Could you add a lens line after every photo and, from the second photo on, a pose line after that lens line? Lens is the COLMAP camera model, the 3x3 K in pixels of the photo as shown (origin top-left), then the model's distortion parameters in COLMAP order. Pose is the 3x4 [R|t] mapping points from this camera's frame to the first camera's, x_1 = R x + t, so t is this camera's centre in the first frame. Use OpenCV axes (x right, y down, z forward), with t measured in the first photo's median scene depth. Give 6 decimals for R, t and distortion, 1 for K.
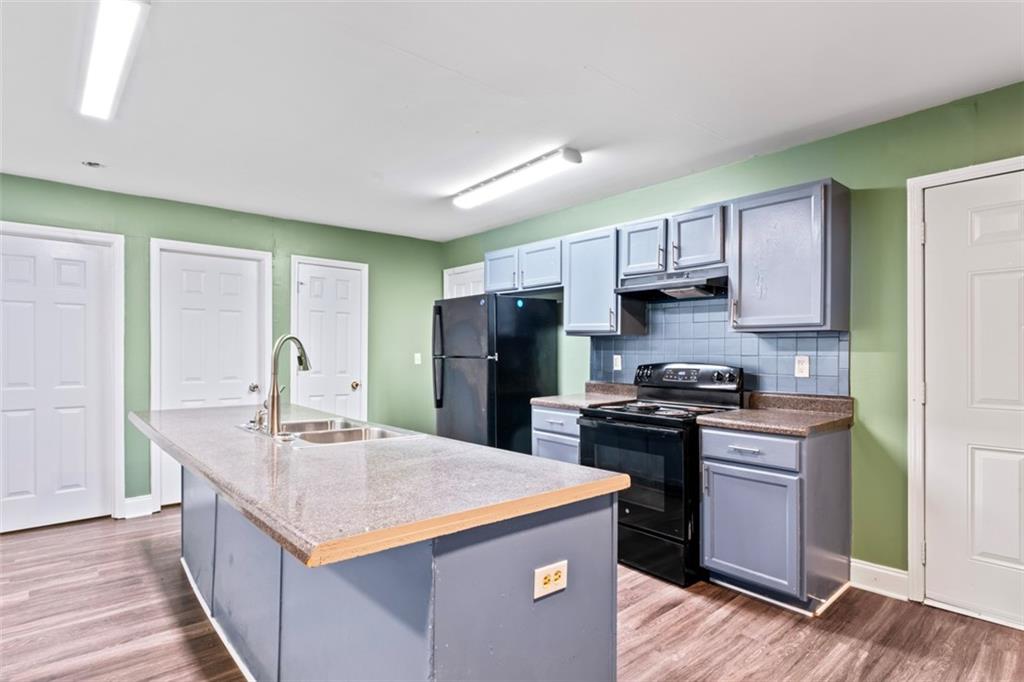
lens RADIAL K [[516.8, 0, 498.3], [0, 516.8, 360.3], [0, 0, 1]] dist [0.001569, -0.001794]
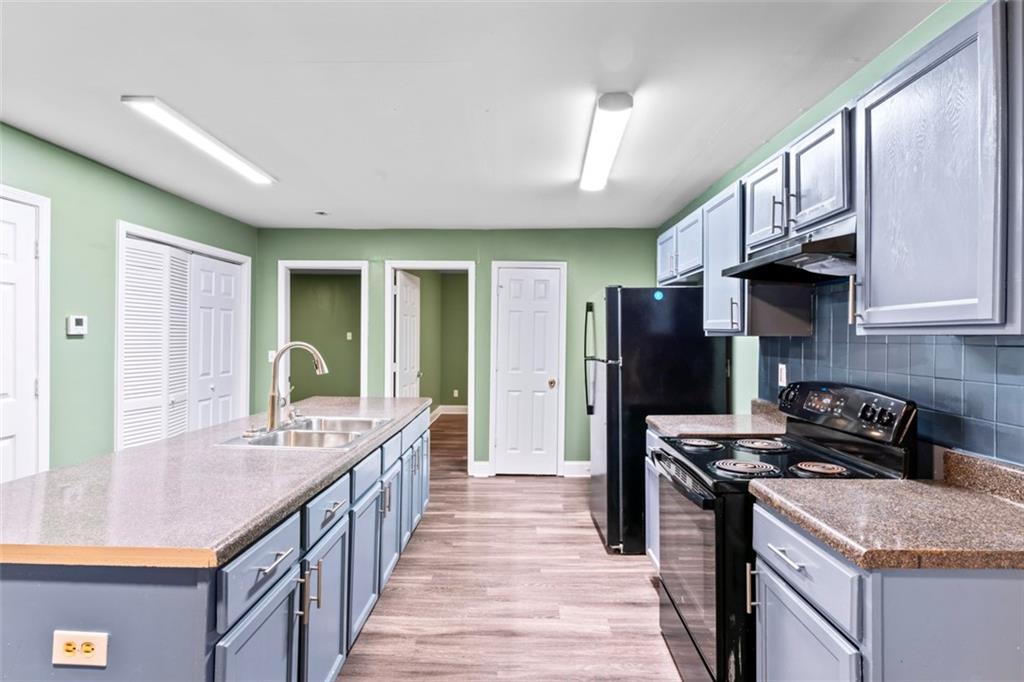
lens RADIAL K [[495.9, 0, 509.9], [0, 495.9, 343.5], [0, 0, 1]] dist [0.000268, -0.000657]
pose [[0.760705, 0.007483, -0.649054, 0.423993], [-0.015315, 0.999862, -0.006422, -0.030706], [0.648917, 0.014826, 0.760715, 0.302024]]
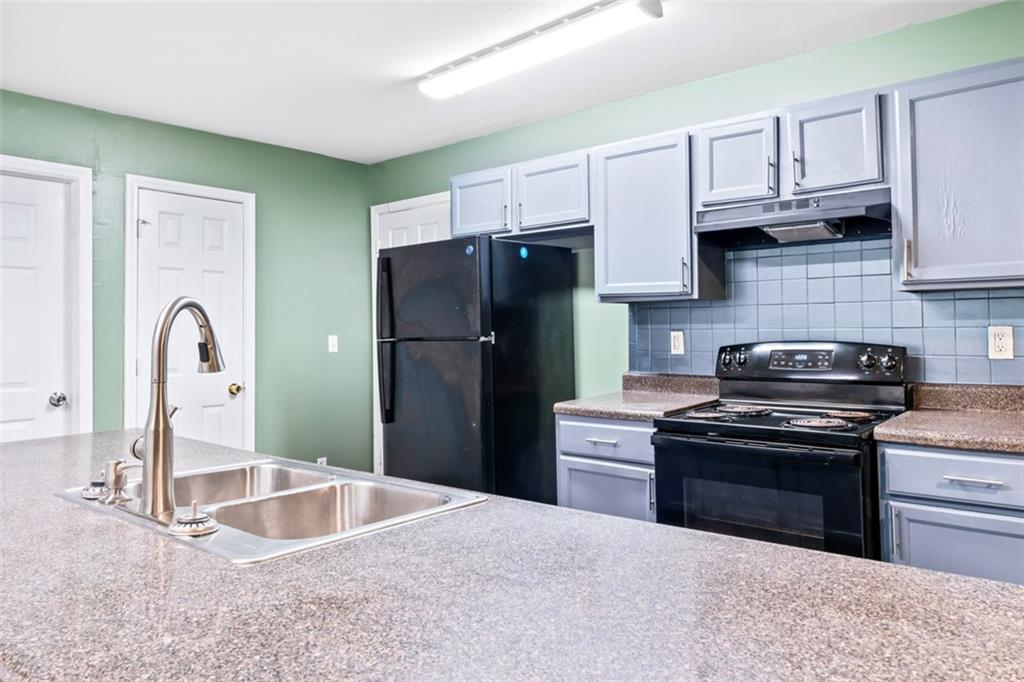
lens RADIAL K [[680.5, 0, 502.1], [0, 680.5, 318.2], [0, 0, 1]] dist [-0.005065, 0.004749]
pose [[0.985821, -0.015247, 0.167107, -0.142917], [0.021277, 0.999183, -0.034353, -0.002054], [-0.166447, 0.037422, 0.985340, 0.216187]]
